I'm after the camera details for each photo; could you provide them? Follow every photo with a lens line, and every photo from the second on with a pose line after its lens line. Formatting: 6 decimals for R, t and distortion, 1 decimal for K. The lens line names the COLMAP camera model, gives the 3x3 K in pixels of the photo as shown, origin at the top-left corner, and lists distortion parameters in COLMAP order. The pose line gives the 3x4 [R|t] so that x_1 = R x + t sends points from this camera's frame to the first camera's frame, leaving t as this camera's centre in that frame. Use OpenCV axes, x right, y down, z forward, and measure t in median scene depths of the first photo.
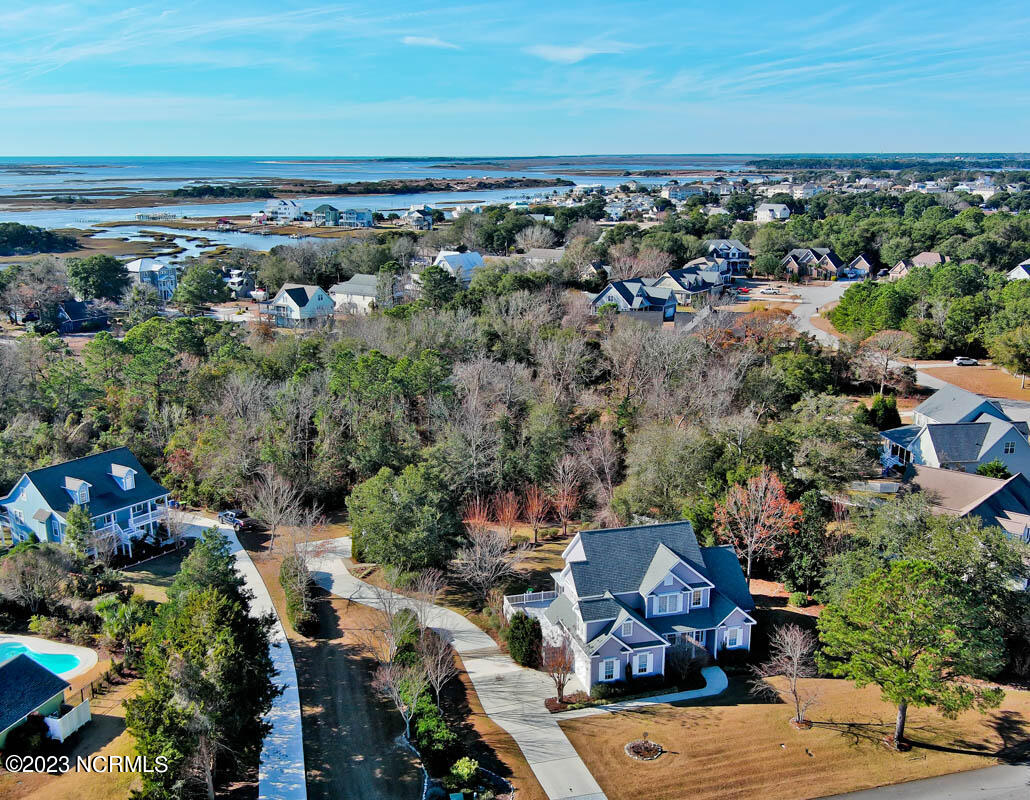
lens RADIAL K [[1085.4, 0, 493.5], [0, 1085.4, 424.0], [0, 0, 1]] dist [0.021226, -0.028326]
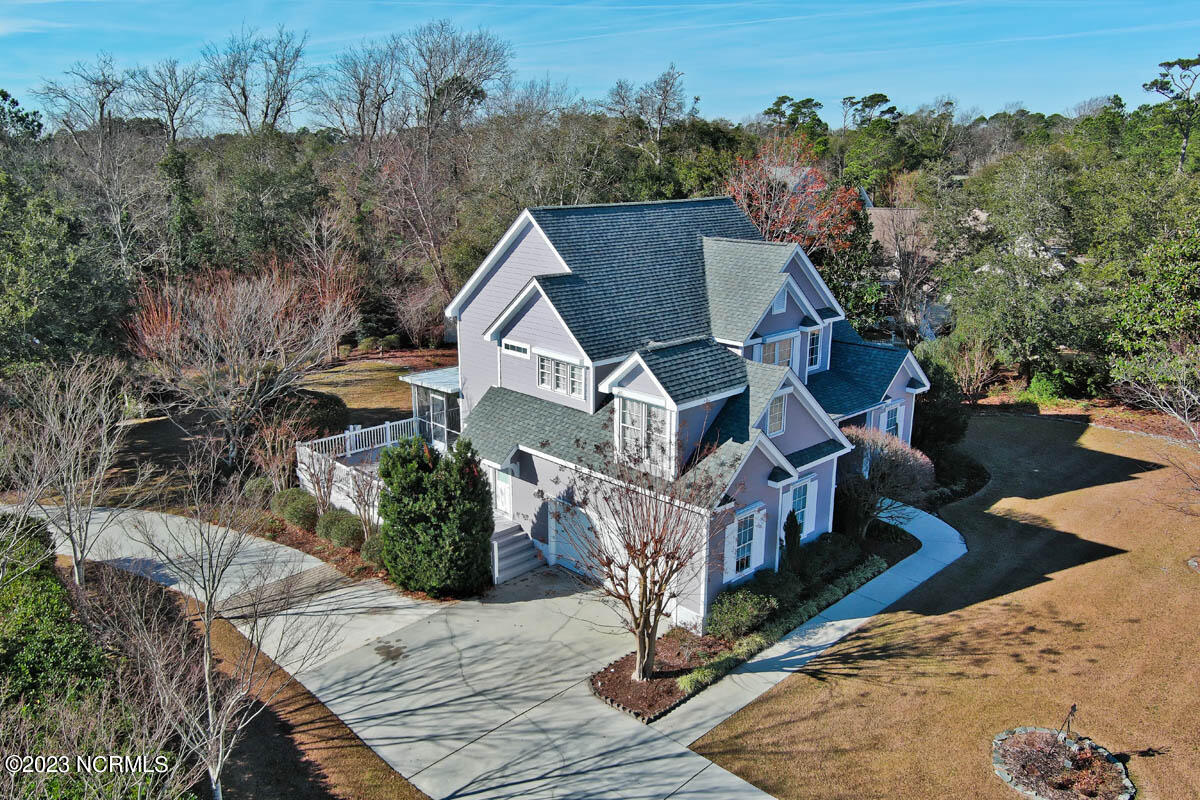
lens RADIAL K [[922.7, 0, 600.0], [0, 922.7, 400.0], [0, 0, 1]] dist [0.007055, 0.004241]
pose [[0.864612, -0.114391, 0.489246, -0.064752], [0.111414, 0.993146, 0.035315, 0.165209], [-0.489933, 0.023975, 0.871431, 0.763560]]
